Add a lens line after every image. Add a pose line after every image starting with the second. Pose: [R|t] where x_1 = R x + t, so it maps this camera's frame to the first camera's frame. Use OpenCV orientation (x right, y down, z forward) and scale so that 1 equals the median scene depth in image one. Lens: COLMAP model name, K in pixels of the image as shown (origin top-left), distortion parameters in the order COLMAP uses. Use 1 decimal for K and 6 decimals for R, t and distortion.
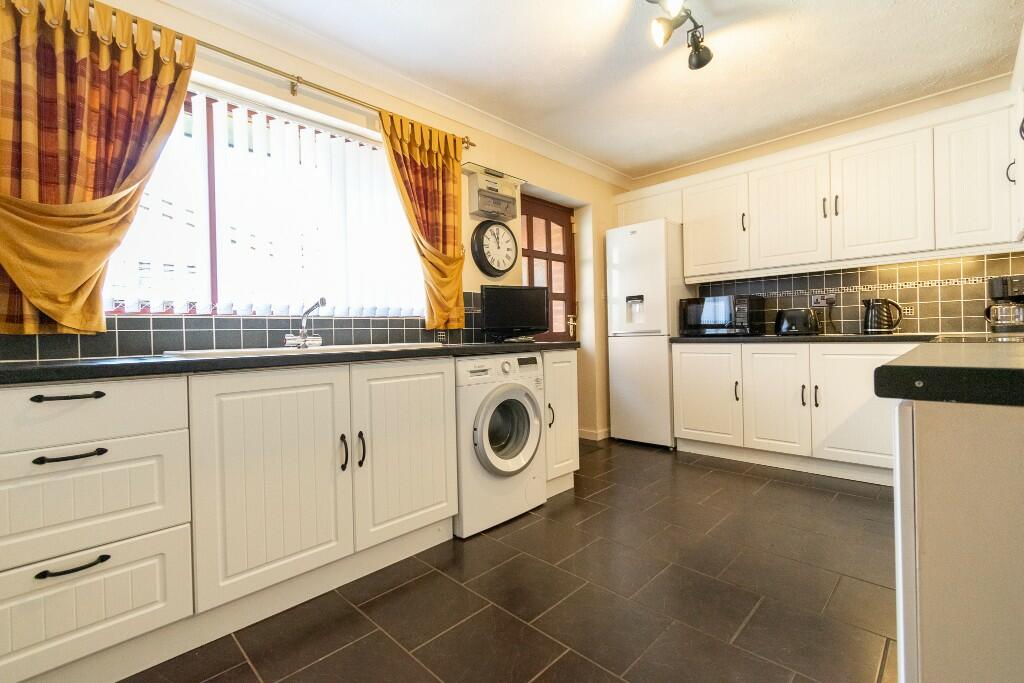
lens RADIAL K [[452.4, 0, 522.0], [0, 452.4, 339.8], [0, 0, 1]] dist [0.000882, 0.000984]
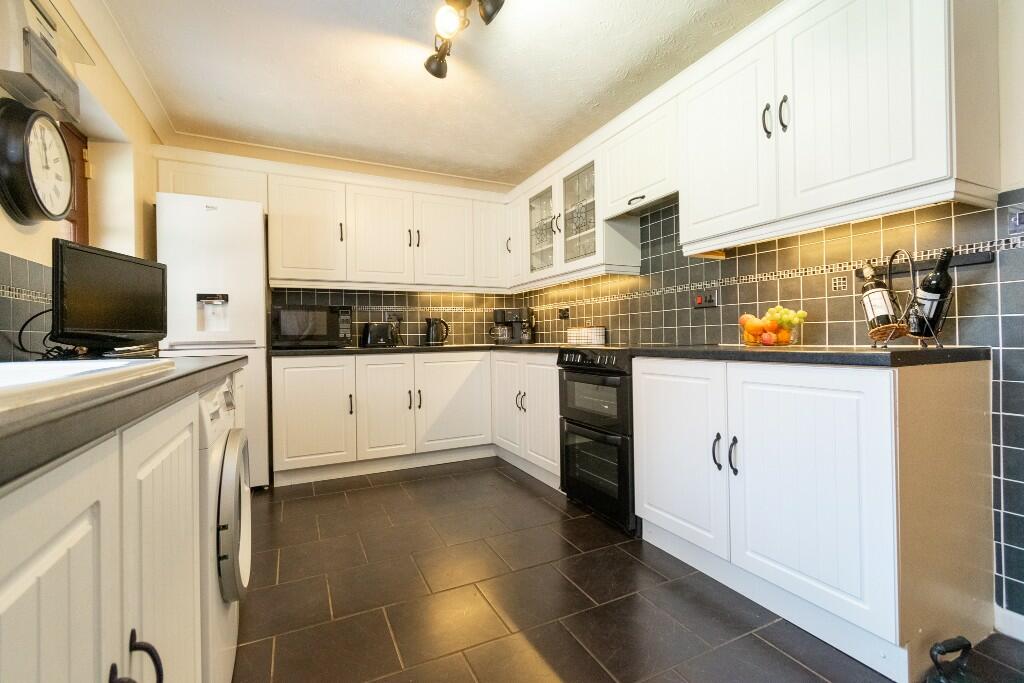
lens RADIAL K [[452.4, 0, 517.5], [0, 452.4, 337.0], [0, 0, 1]] dist [0.000882, 0.000984]
pose [[0.331631, 0.019056, 0.943217, -0.319862], [0.018024, 0.999486, -0.026530, 0.001161], [-0.943237, 0.025799, 0.331117, 0.334497]]
